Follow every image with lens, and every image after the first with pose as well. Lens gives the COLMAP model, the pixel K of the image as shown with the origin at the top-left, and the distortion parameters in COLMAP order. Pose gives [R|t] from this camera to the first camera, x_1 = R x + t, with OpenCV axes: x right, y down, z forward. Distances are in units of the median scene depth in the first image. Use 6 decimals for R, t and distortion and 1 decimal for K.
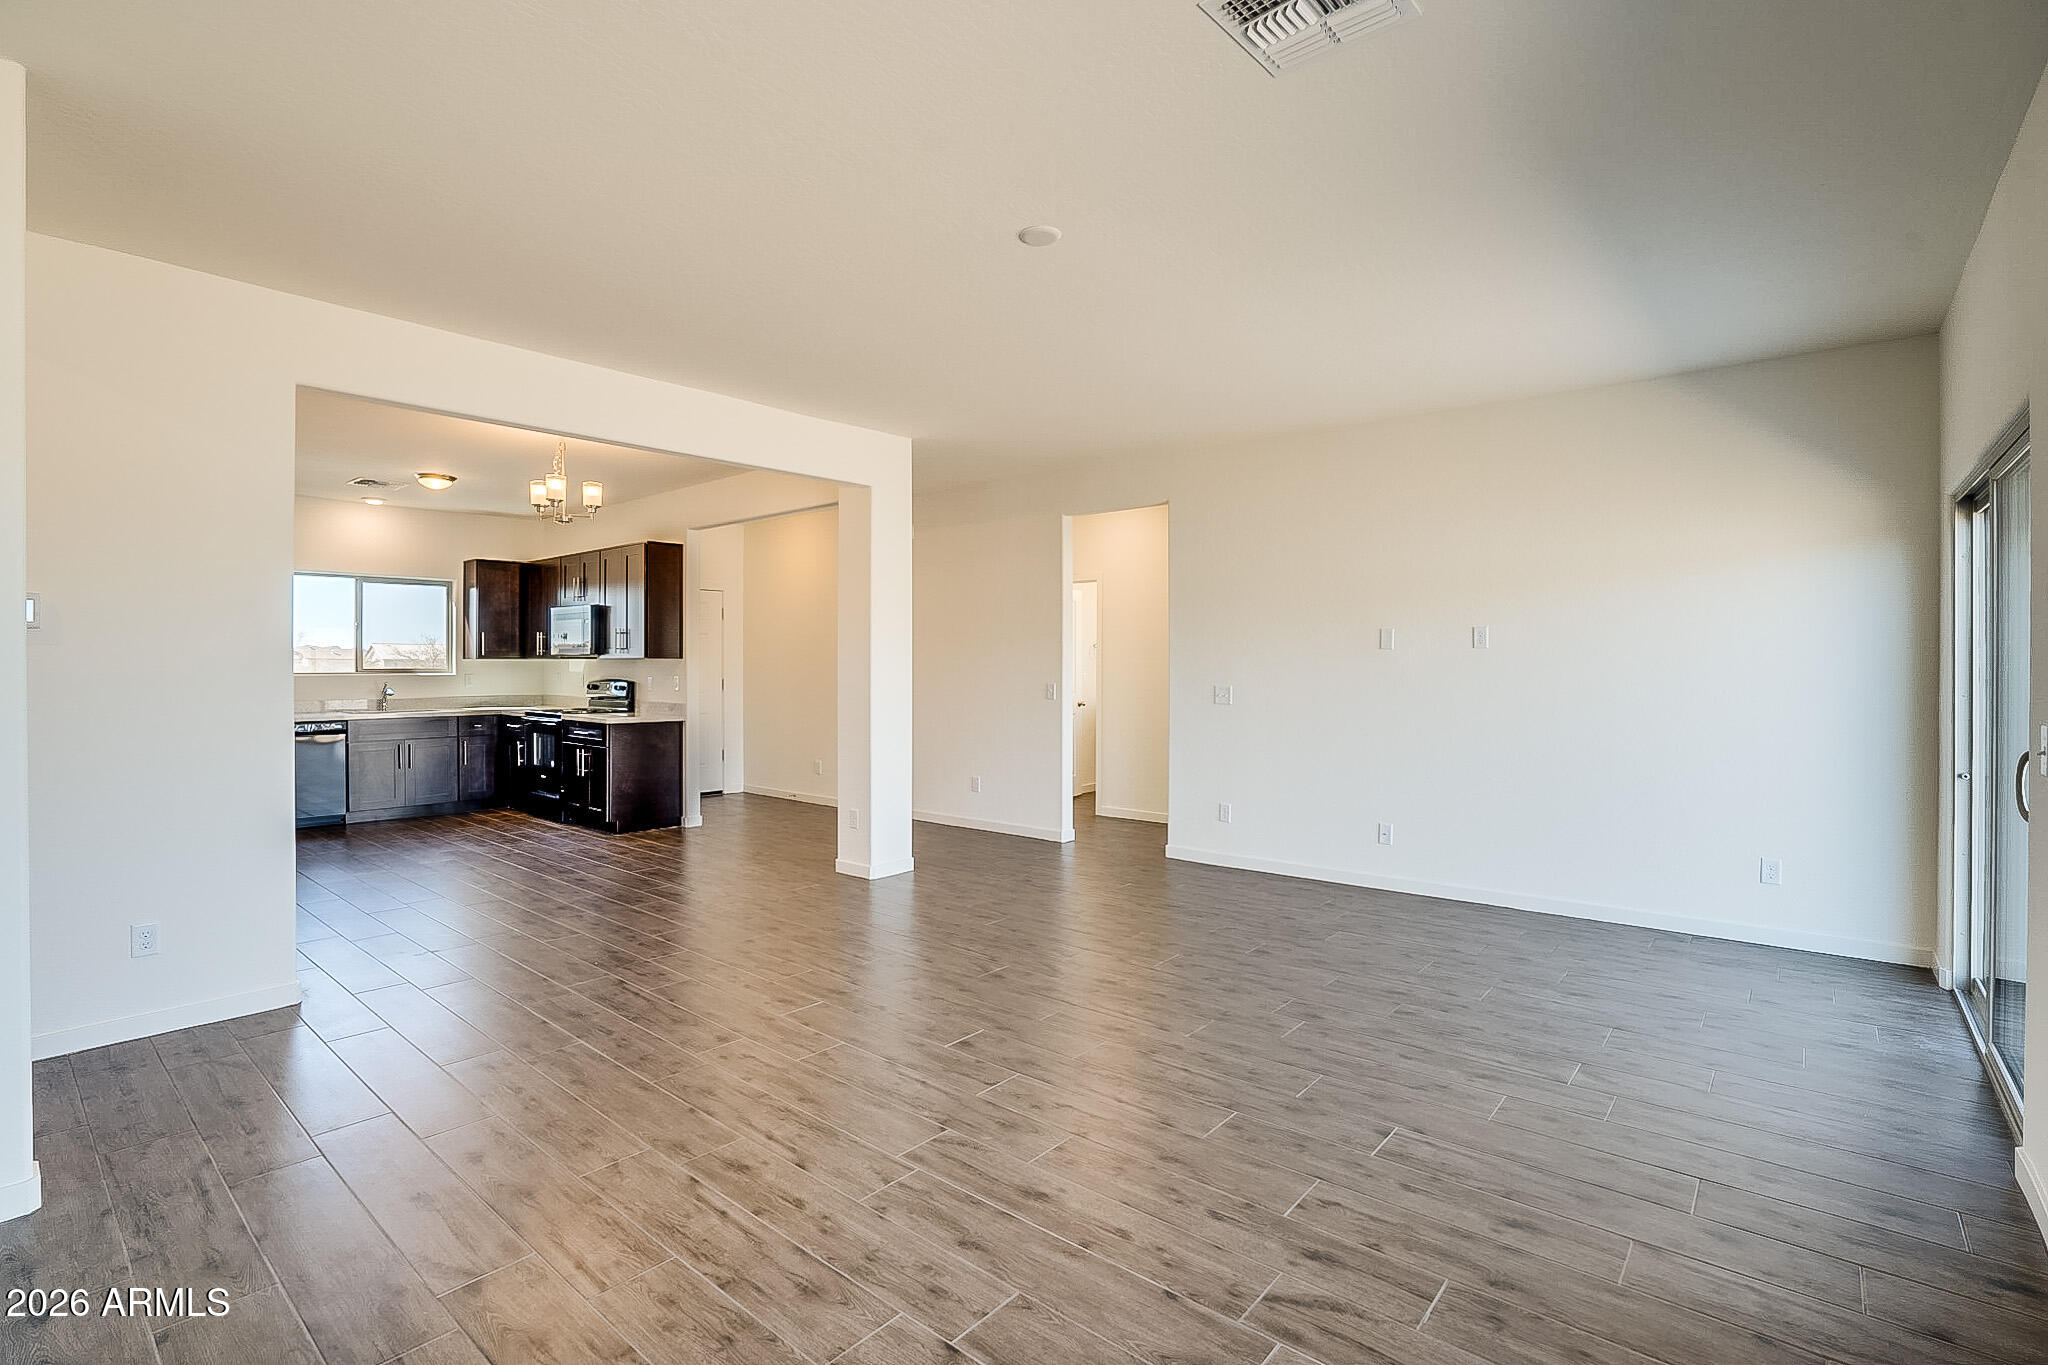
lens RADIAL K [[937.0, 0, 1017.0], [0, 937.0, 681.0], [0, 0, 1]] dist [-0.003369, 0.002772]
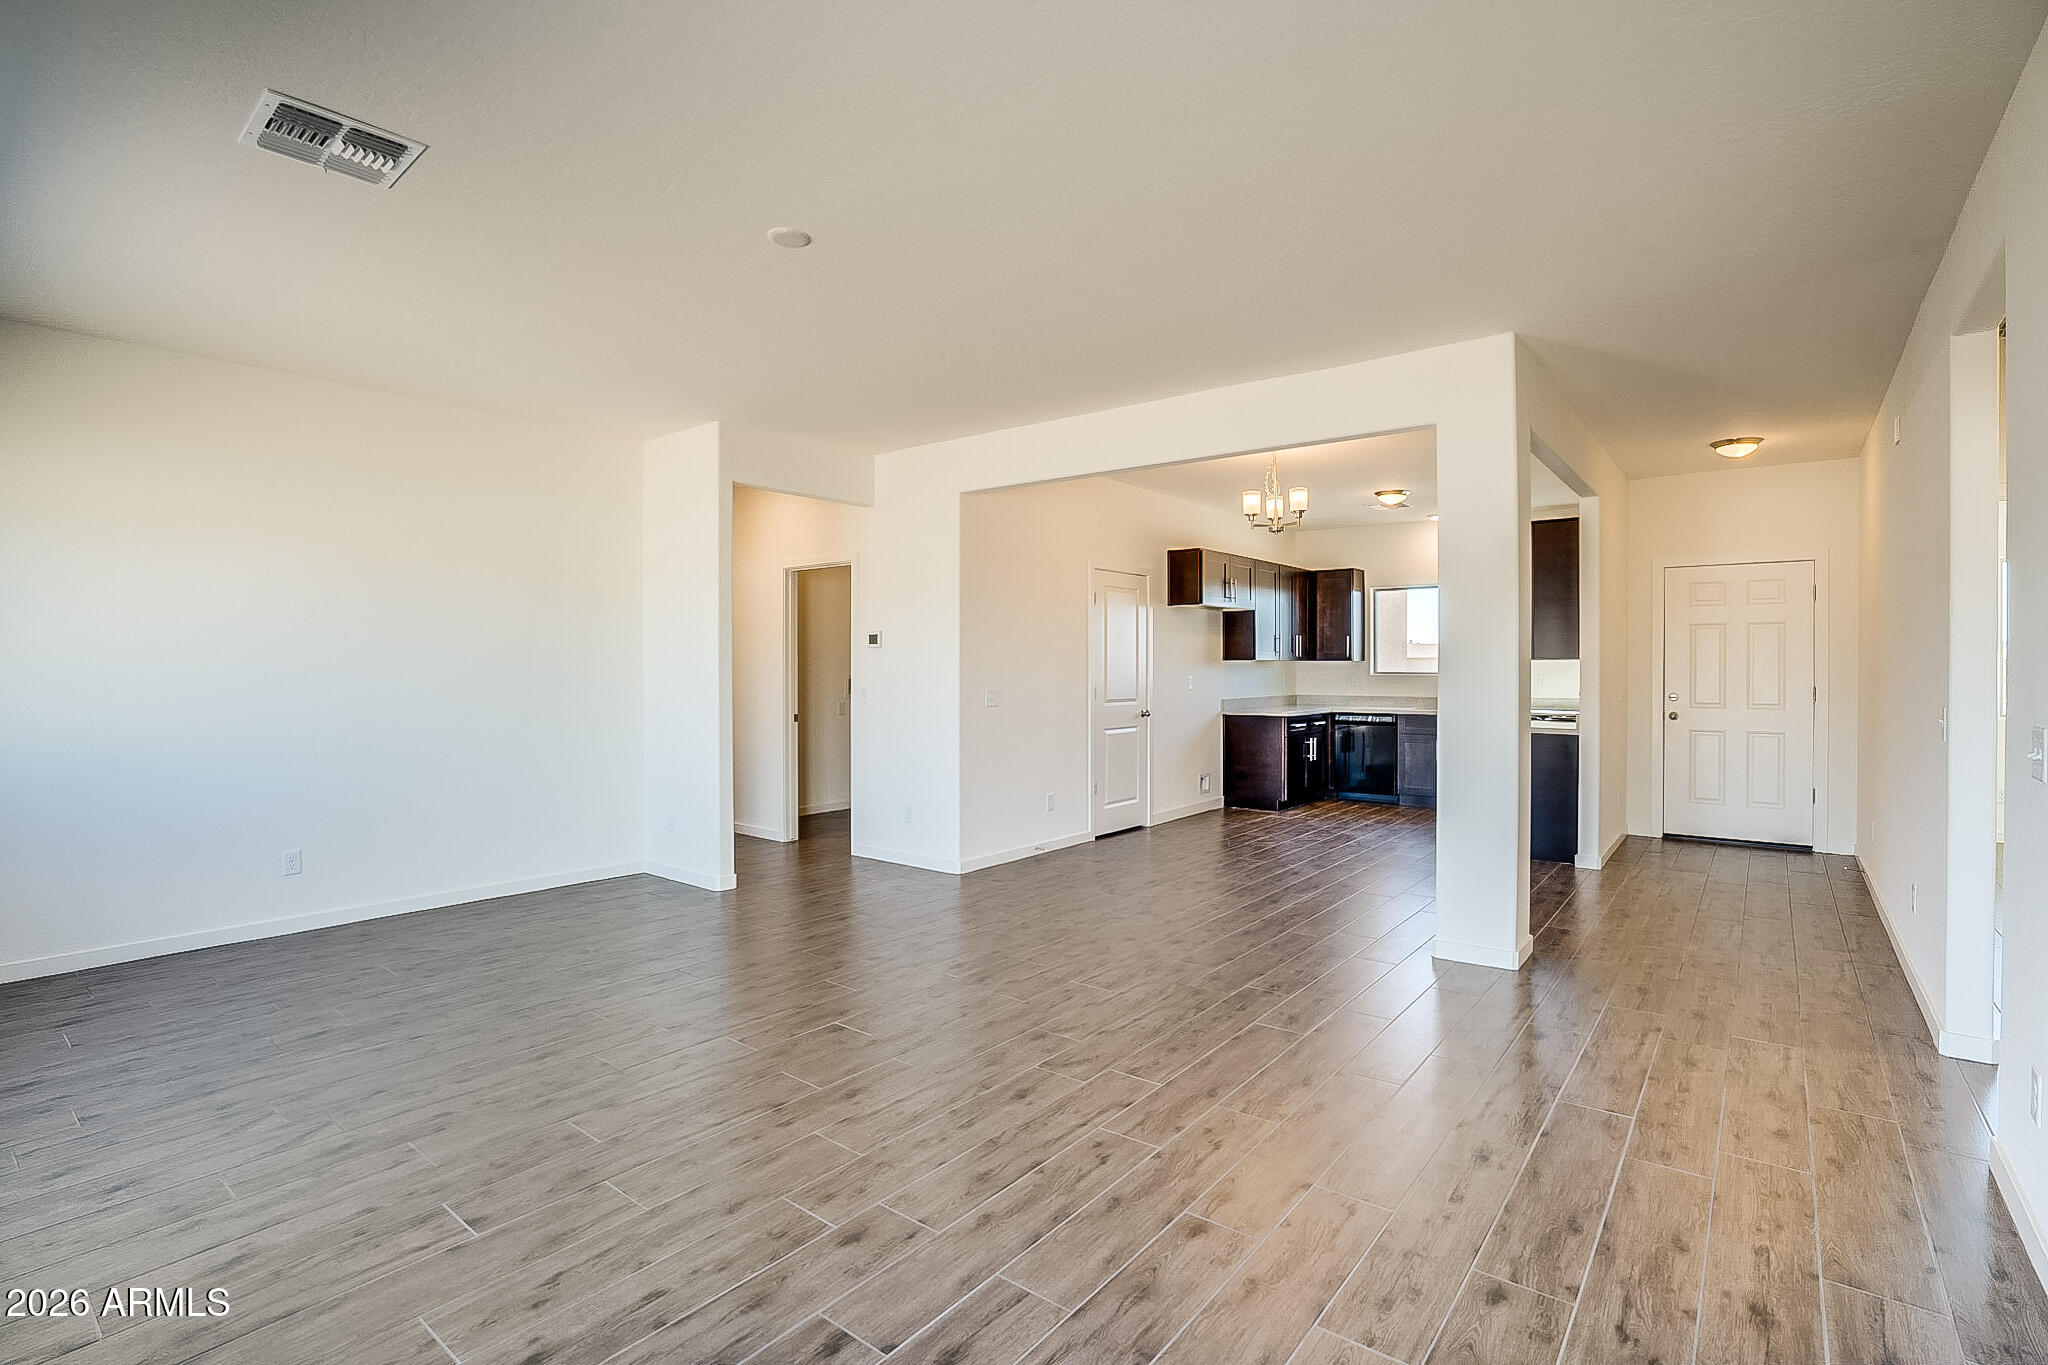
lens RADIAL K [[937.0, 0, 1014.1], [0, 937.0, 683.2], [0, 0, 1]] dist [-0.003369, 0.002772]
pose [[0.021459, 0.004082, -0.999761, 0.870230], [-0.002331, 0.999989, 0.004033, -0.002681], [0.999767, 0.002244, 0.021468, 1.029270]]
